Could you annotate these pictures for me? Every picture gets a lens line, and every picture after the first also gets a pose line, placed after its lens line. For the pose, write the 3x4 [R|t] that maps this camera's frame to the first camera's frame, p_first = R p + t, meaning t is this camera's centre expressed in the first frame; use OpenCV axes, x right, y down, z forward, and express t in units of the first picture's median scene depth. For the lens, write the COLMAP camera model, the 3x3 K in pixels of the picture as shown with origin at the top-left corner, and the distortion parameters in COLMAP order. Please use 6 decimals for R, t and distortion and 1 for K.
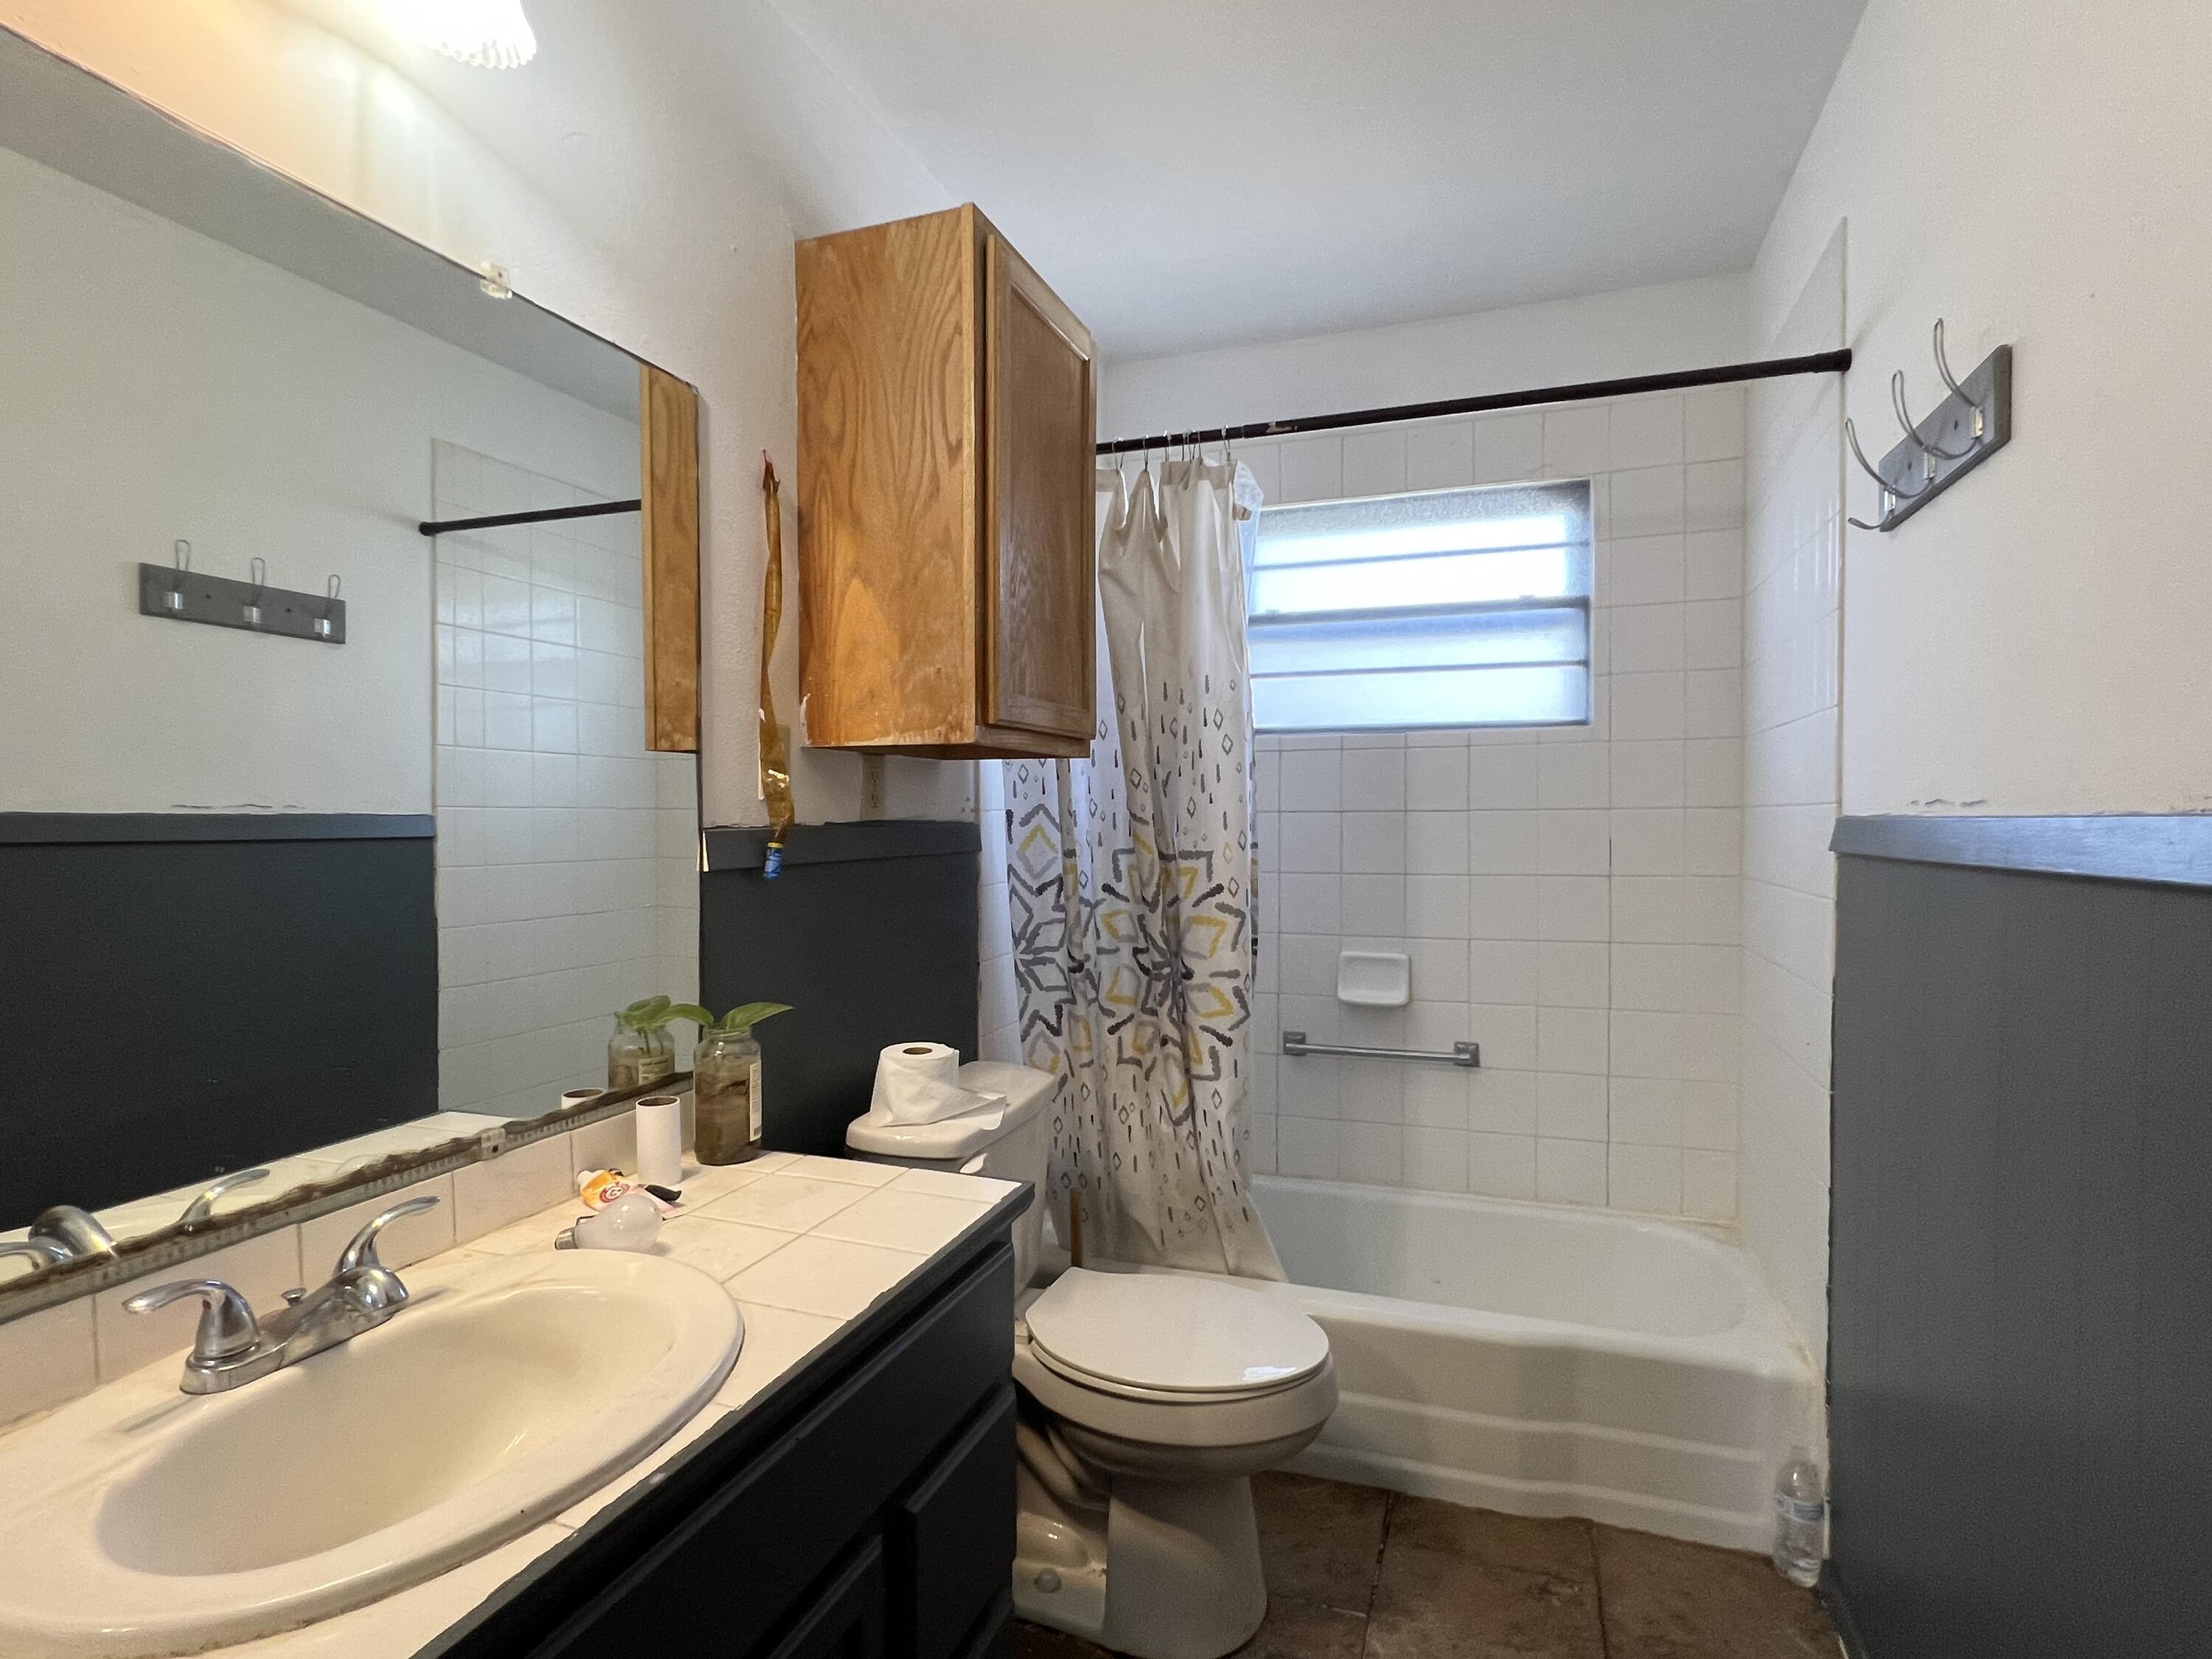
lens RADIAL K [[1116.5, 0, 1103.3], [0, 1116.5, 834.6], [0, 0, 1]] dist [0.000543, 0.001247]
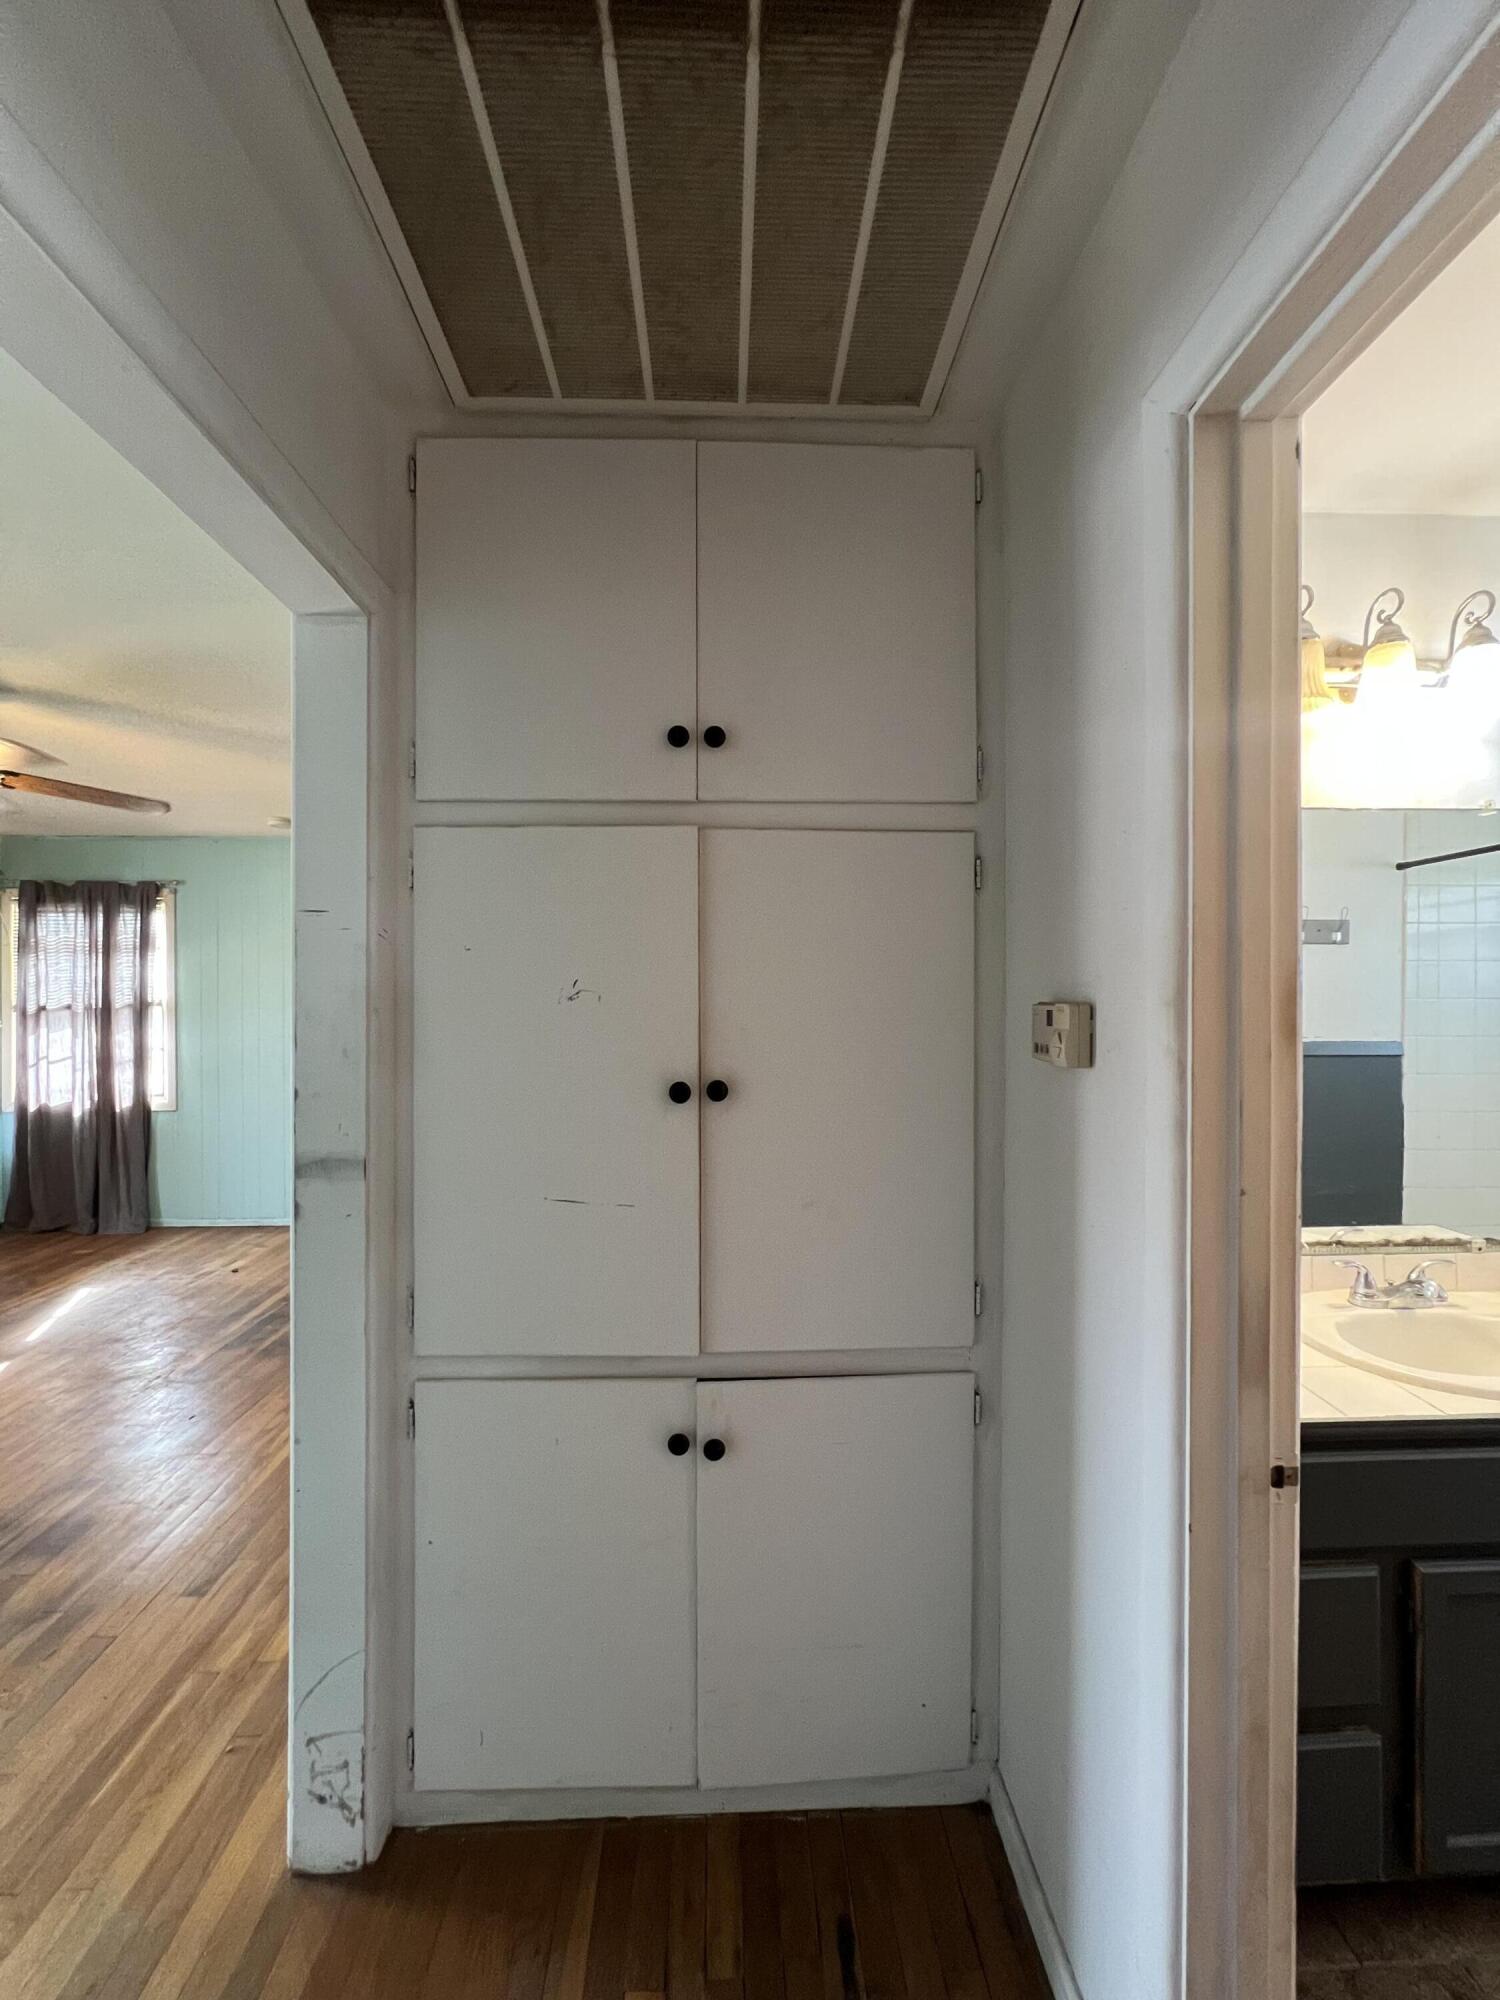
lens RADIAL K [[806.2, 0, 739.1], [0, 806.2, 1000.7], [0, 0, 1]] dist [-0.000368, 0.000012]
pose [[0.372256, 0.002513, -0.928127, 0.344439], [-0.016150, 0.999862, -0.003770, -0.157025], [0.927990, 0.016393, 0.372245, -0.891722]]
